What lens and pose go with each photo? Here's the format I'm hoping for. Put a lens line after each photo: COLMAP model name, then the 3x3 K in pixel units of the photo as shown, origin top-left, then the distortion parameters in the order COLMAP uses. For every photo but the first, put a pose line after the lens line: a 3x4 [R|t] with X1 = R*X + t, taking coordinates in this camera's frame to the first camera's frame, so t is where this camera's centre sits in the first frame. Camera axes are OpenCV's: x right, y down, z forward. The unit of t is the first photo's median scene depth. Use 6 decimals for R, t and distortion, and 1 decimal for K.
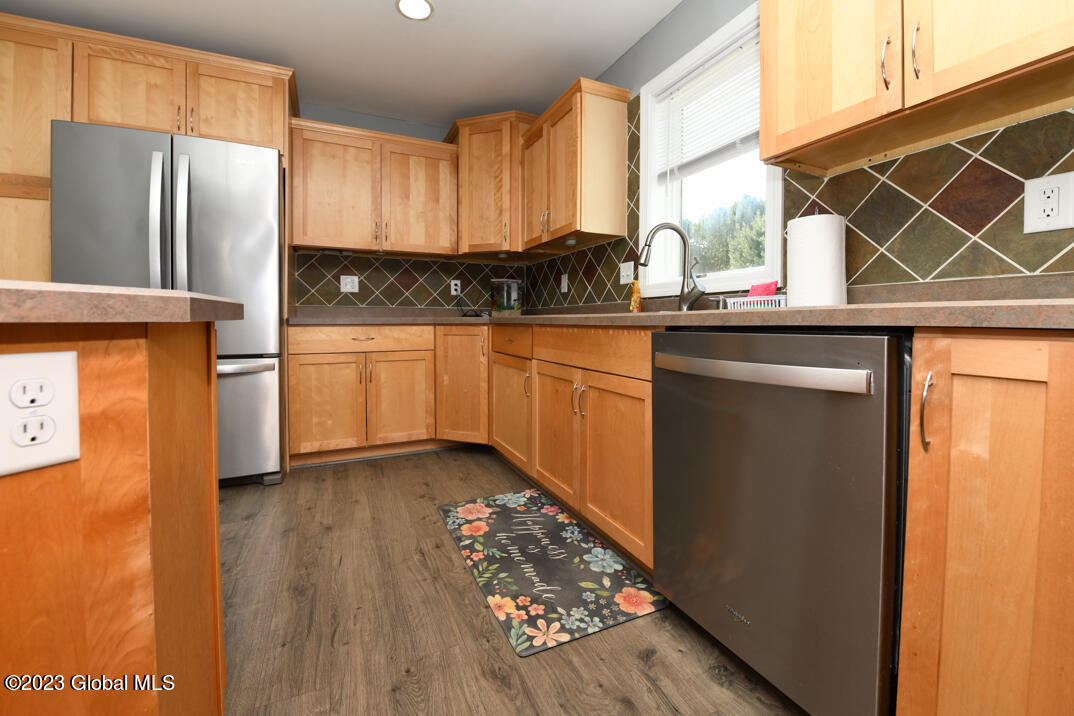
lens RADIAL K [[452.6, 0, 545.2], [0, 452.6, 332.5], [0, 0, 1]] dist [-0.000117, -0.002034]
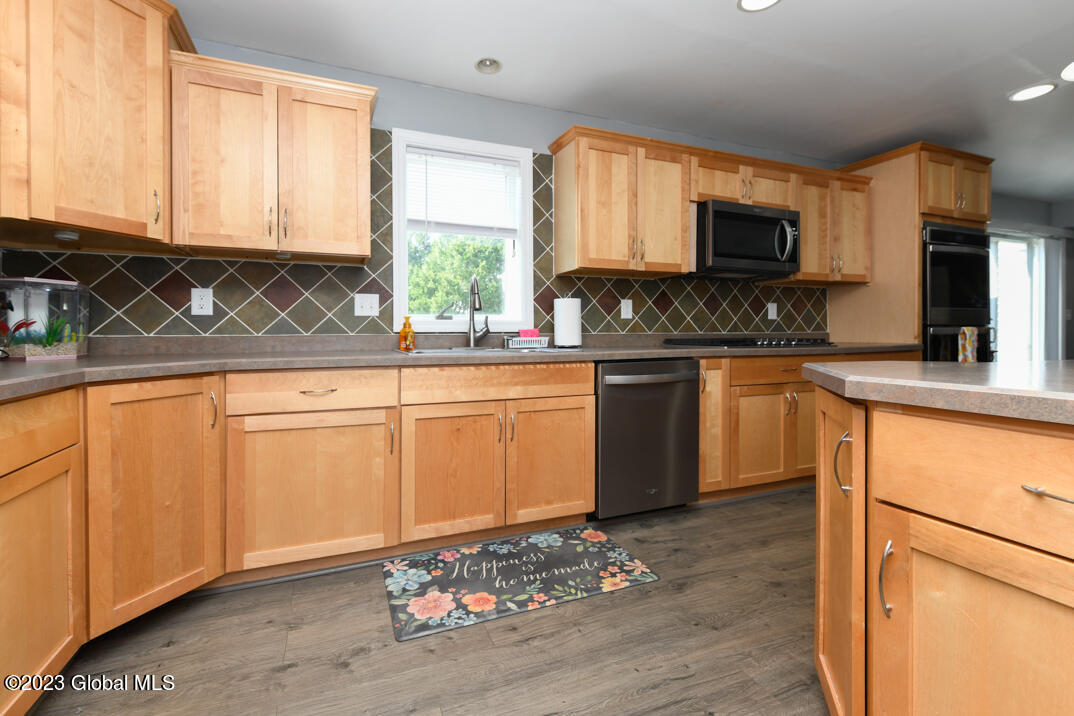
lens RADIAL K [[452.6, 0, 499.4], [0, 452.6, 331.6], [0, 0, 1]] dist [-0.000117, -0.002034]
pose [[0.072051, 0.006069, 0.997382, -1.080481], [0.030236, 0.999509, -0.008266, -0.082045], [-0.996943, 0.030753, 0.071832, 0.932718]]
